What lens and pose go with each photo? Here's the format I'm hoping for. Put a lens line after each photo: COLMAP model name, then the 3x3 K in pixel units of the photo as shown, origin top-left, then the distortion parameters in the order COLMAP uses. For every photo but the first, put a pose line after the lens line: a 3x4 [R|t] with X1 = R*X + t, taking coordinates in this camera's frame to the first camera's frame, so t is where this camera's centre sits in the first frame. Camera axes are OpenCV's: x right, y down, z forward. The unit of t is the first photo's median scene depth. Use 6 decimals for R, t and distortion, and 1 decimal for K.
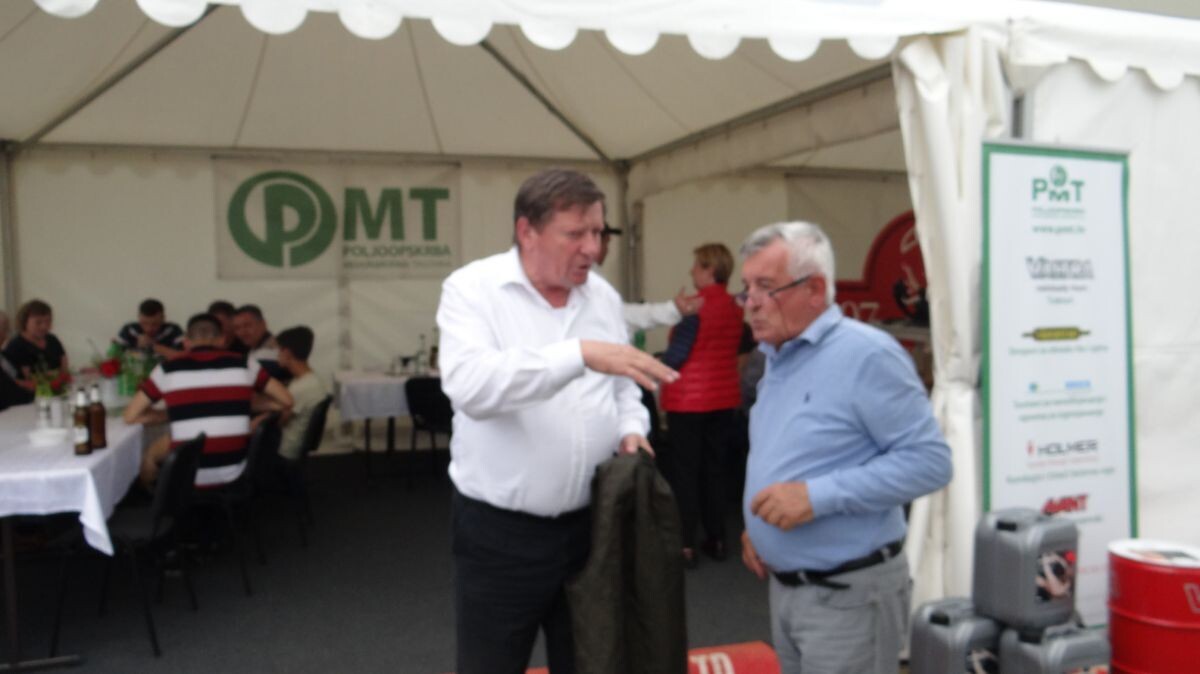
lens RADIAL K [[918.4, 0, 600.0], [0, 918.4, 337.0], [0, 0, 1]] dist [-0.007919, -0.004459]
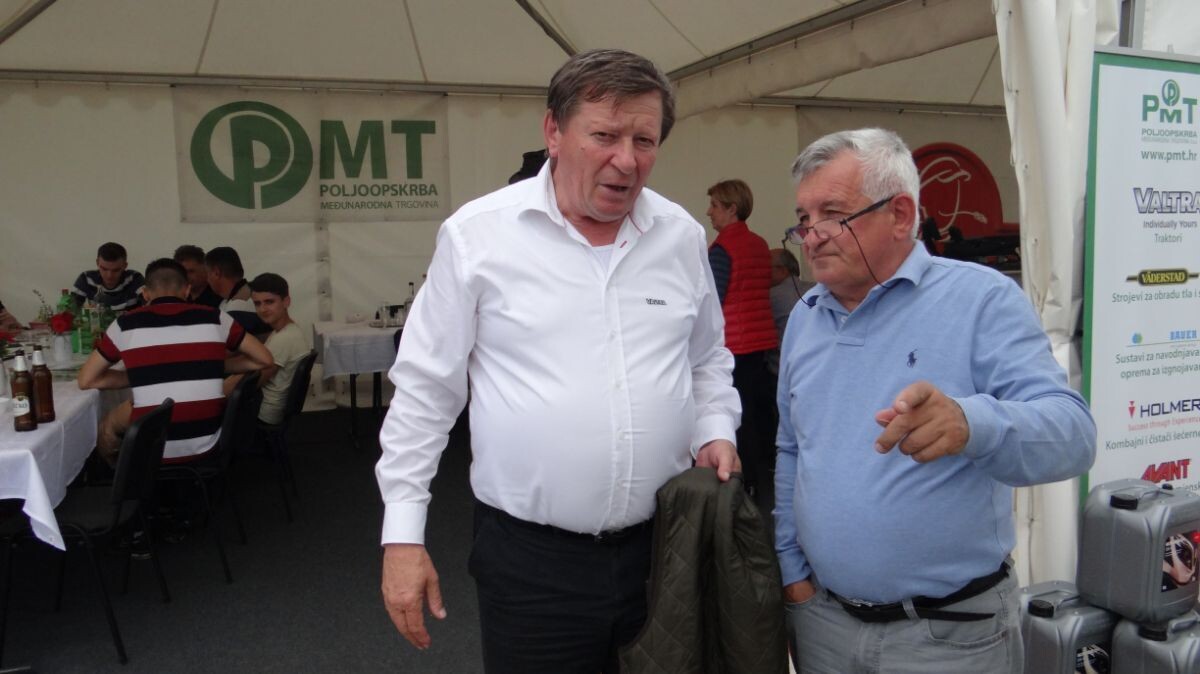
lens RADIAL K [[918.4, 0, 600.0], [0, 918.4, 337.0], [0, 0, 1]] dist [-0.007919, -0.004459]
pose [[0.999558, -0.008945, 0.028365, -0.051964], [0.007201, 0.998111, 0.061014, -0.003046], [-0.028857, -0.060782, 0.997734, 0.130449]]
